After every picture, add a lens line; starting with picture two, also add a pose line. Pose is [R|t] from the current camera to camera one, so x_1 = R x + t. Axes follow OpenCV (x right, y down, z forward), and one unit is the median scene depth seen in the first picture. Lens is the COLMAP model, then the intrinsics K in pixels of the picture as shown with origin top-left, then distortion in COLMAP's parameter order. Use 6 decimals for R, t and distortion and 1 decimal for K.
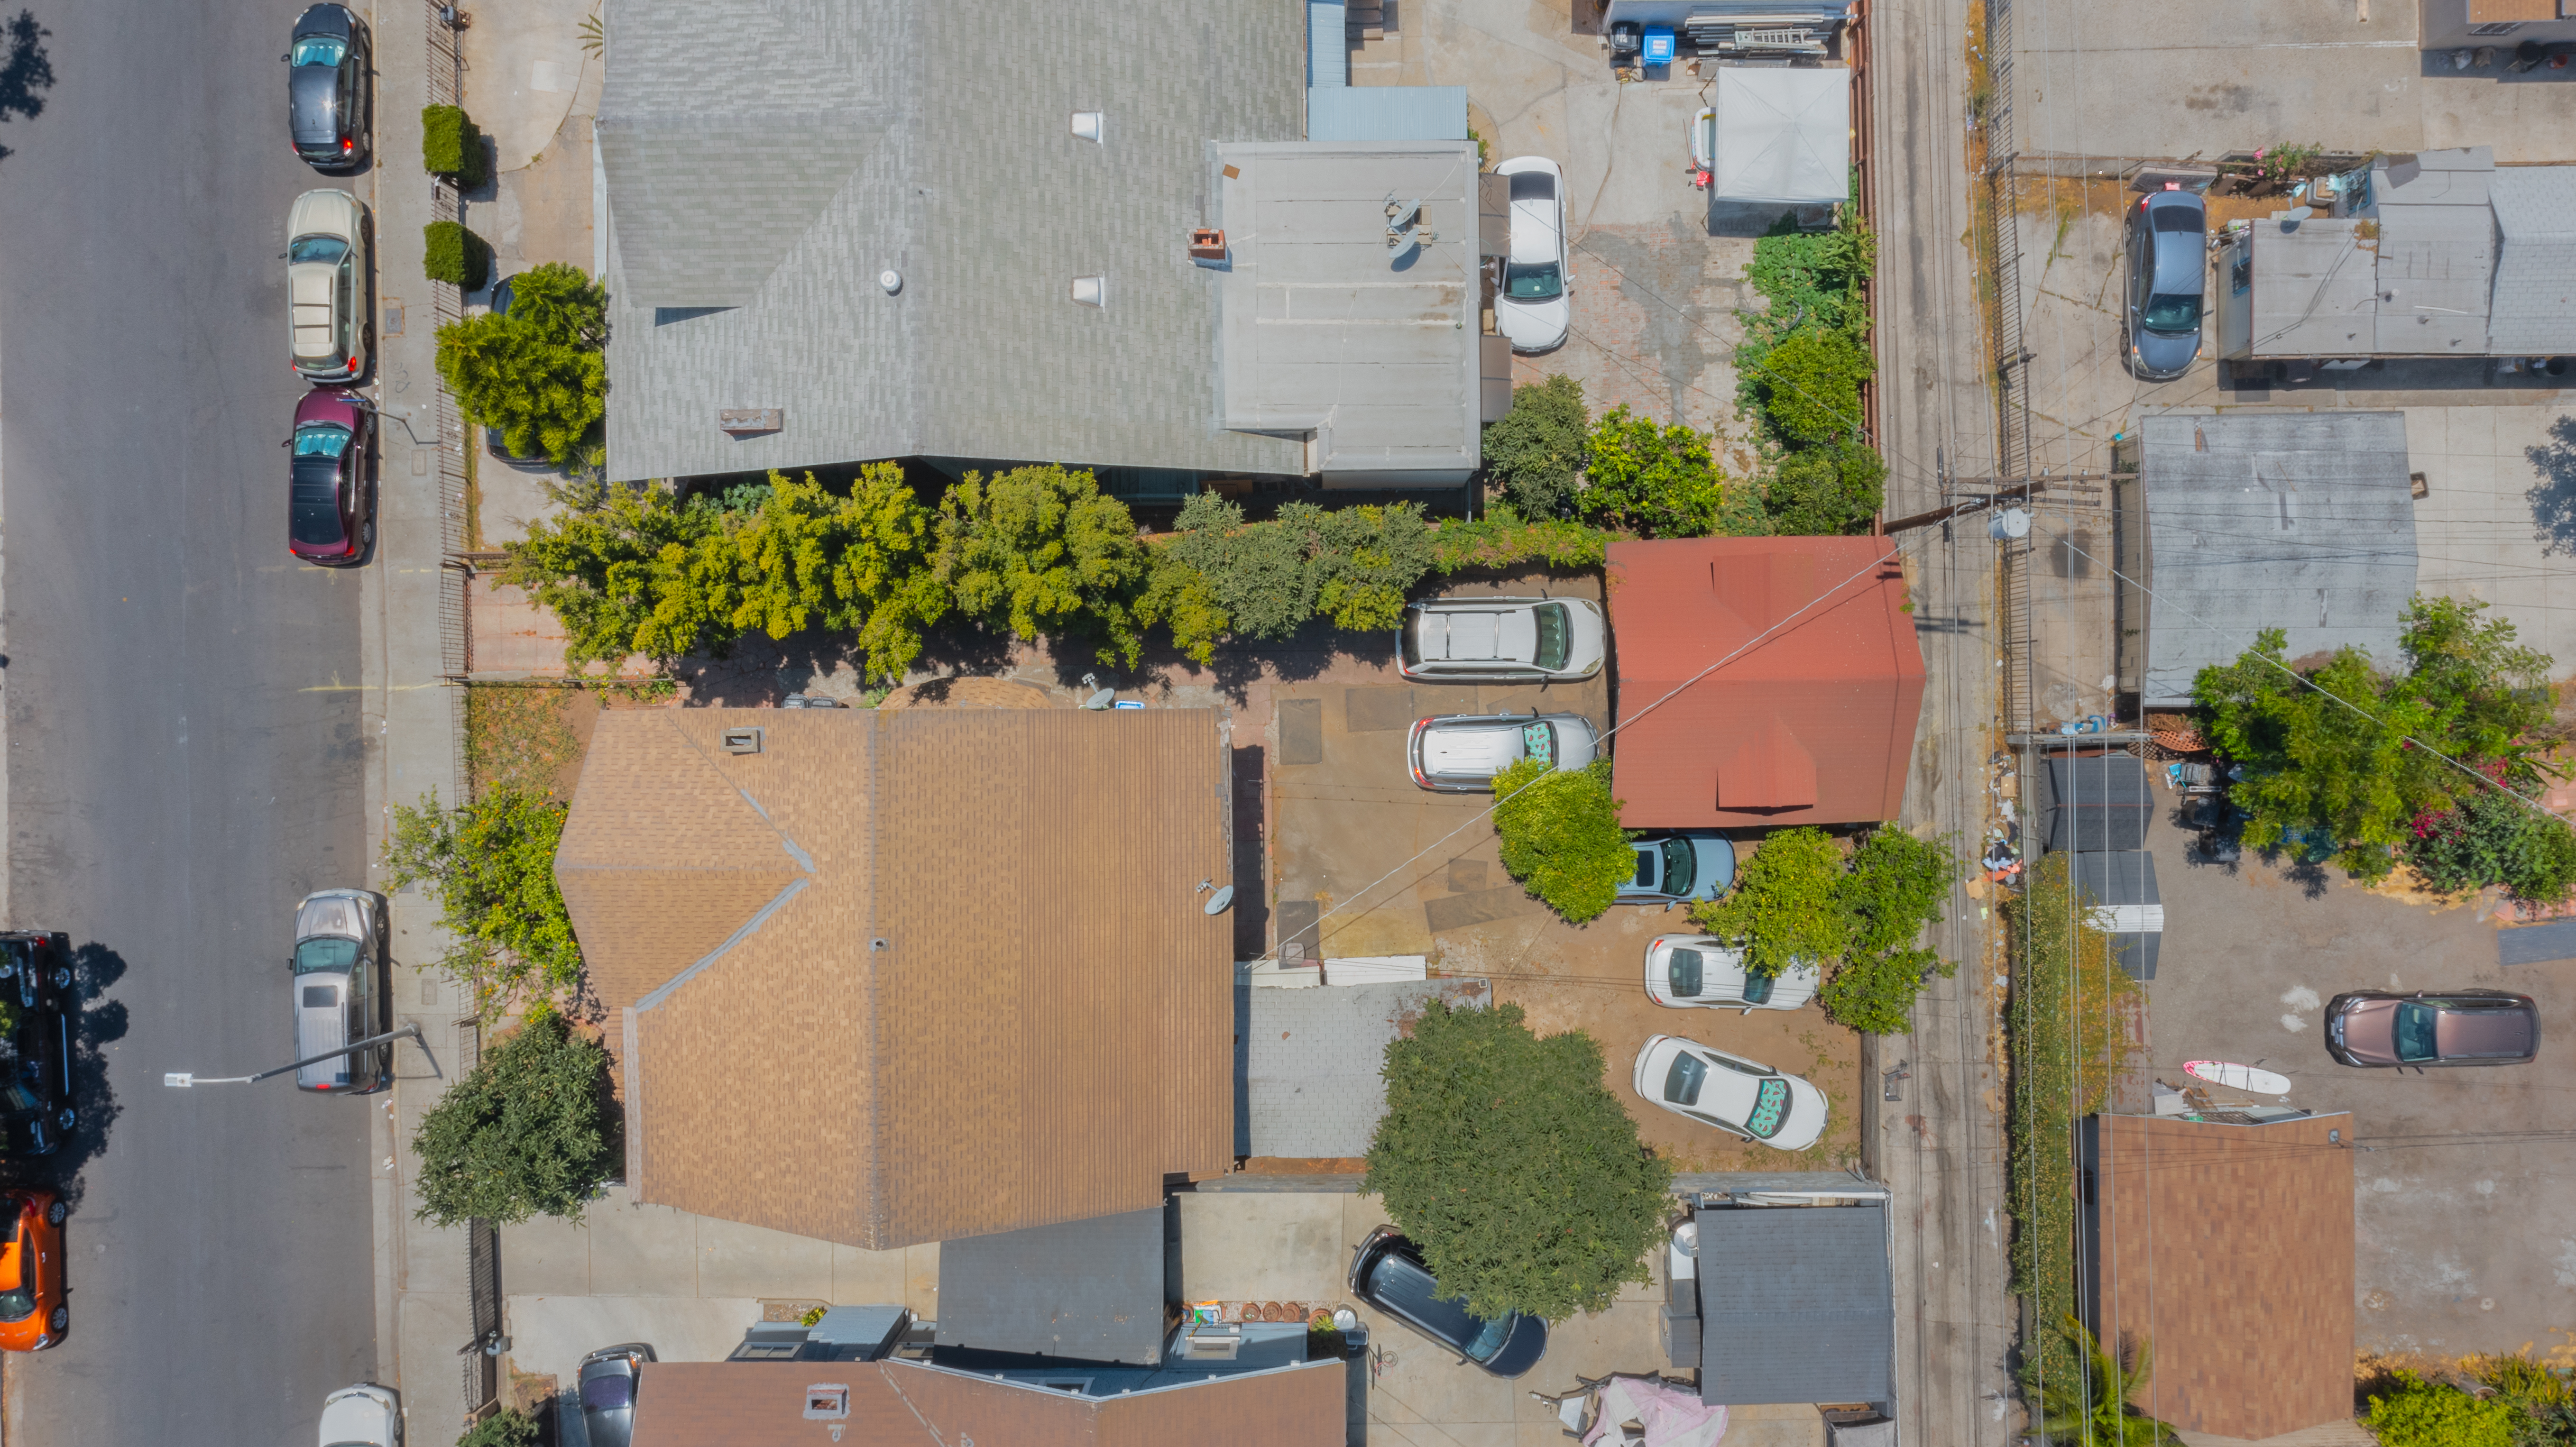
lens RADIAL K [[2075.0, 0, 1288.0], [0, 2075.0, 723.5], [0, 0, 1]] dist [-0.021094, 0.001201]
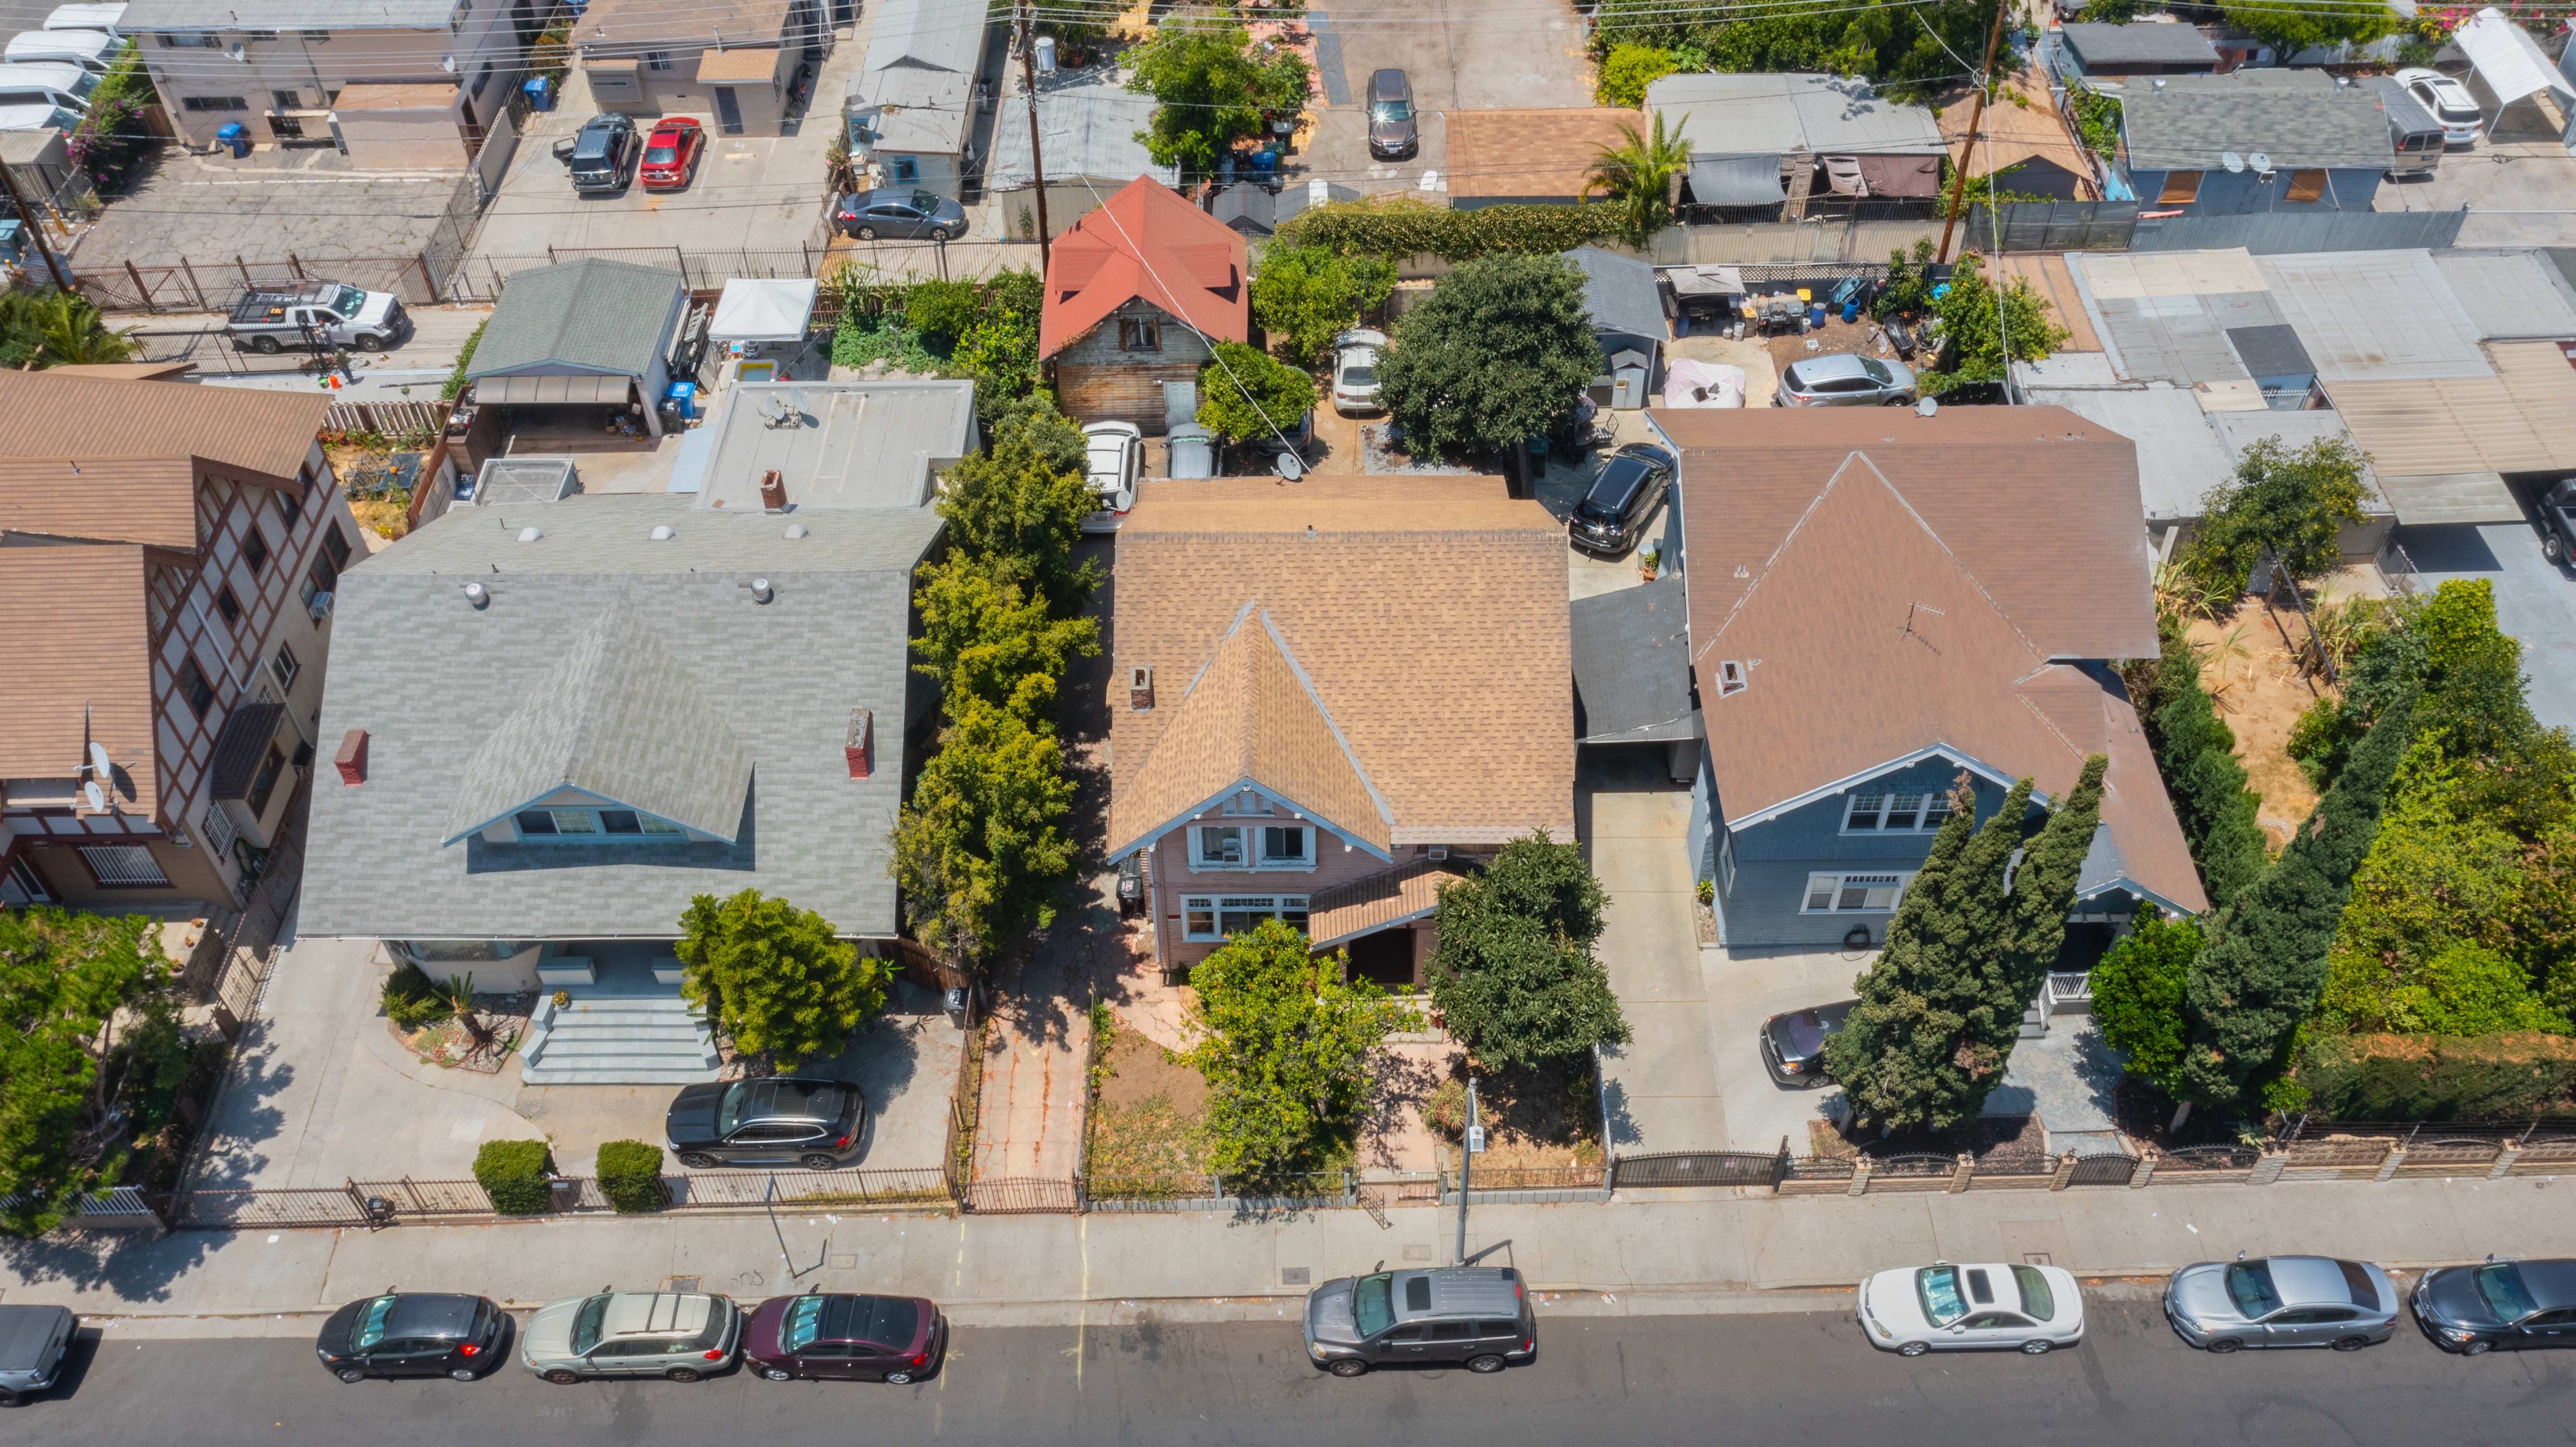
lens RADIAL K [[2104.7, 0, 1288.0], [0, 2104.7, 723.5], [0, 0, 1]] dist [0.049483, 0.001027]
pose [[0.005740, -0.709618, 0.704564, -0.924047], [0.999892, -0.005482, -0.013667, 0.087582], [0.013561, 0.704566, 0.709509, 0.167430]]
